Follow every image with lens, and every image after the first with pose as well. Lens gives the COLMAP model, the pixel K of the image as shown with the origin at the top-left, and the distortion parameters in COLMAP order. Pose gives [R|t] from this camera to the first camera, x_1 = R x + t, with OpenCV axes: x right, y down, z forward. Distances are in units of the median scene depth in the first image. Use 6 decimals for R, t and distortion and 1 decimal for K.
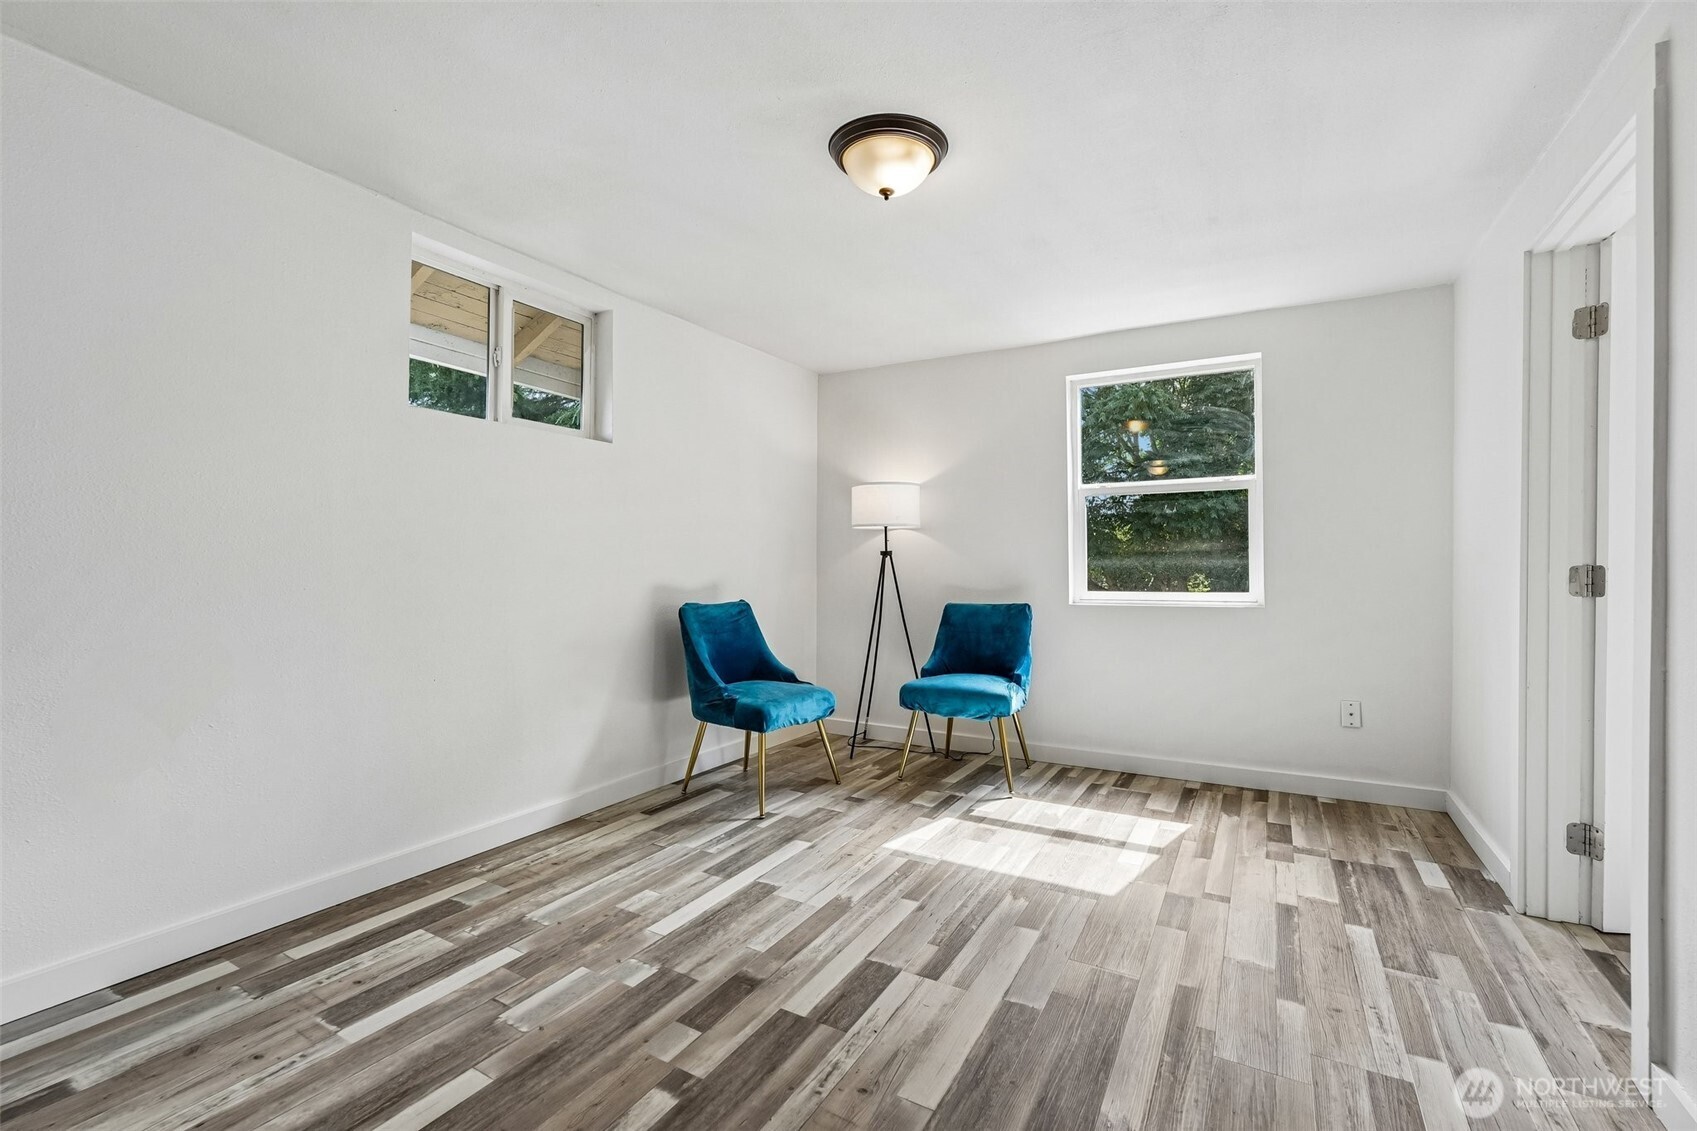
lens RADIAL K [[743.0, 0, 843.1], [0, 743.0, 558.2], [0, 0, 1]] dist [-0.016334, 0.006218]
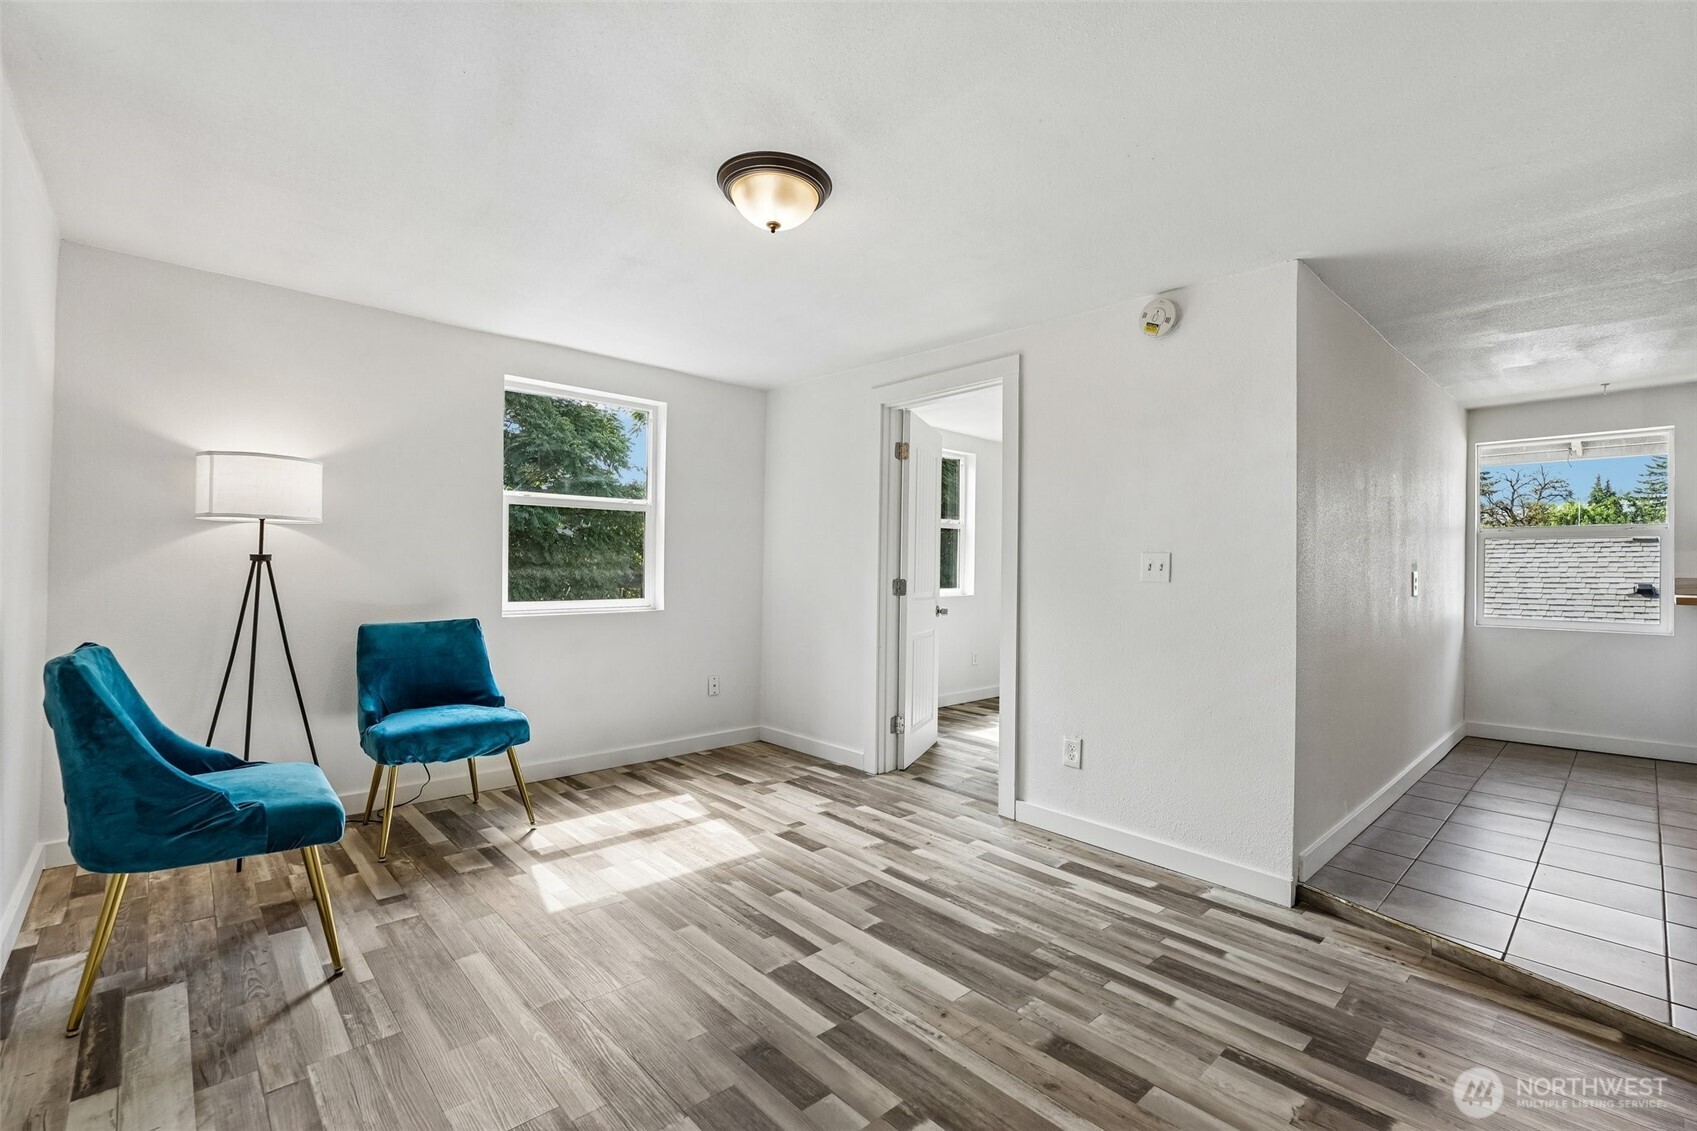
lens RADIAL K [[743.0, 0, 843.3], [0, 743.0, 561.2], [0, 0, 1]] dist [-0.016334, 0.006218]
pose [[0.296893, 0.015409, 0.954787, -0.791048], [-0.019897, 0.999753, -0.009948, -0.013742], [-0.954704, -0.016044, 0.297126, 0.525210]]
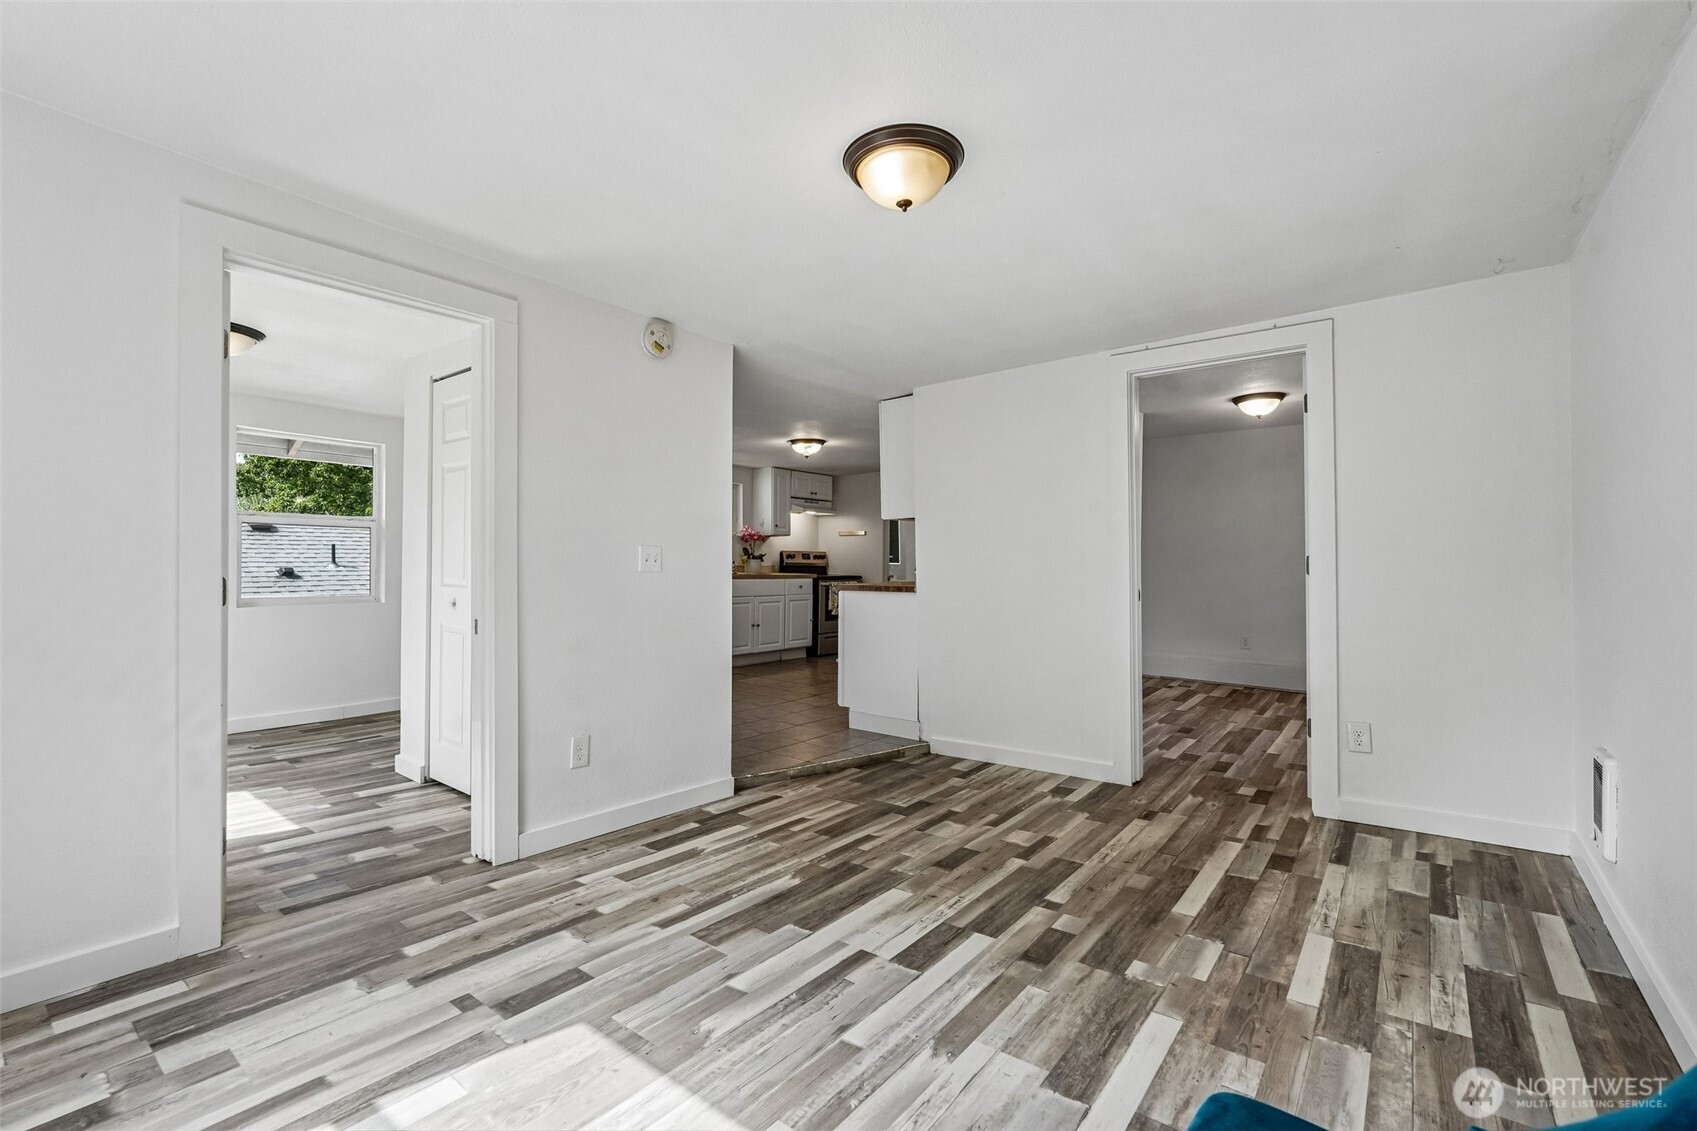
lens RADIAL K [[743.0, 0, 843.7], [0, 743.0, 568.3], [0, 0, 1]] dist [-0.016334, 0.006218]
pose [[-0.990229, -0.006333, 0.139307, -0.000222], [-0.007603, 0.999934, -0.008583, 0.000443], [-0.139244, -0.009558, -0.990212, 1.748000]]
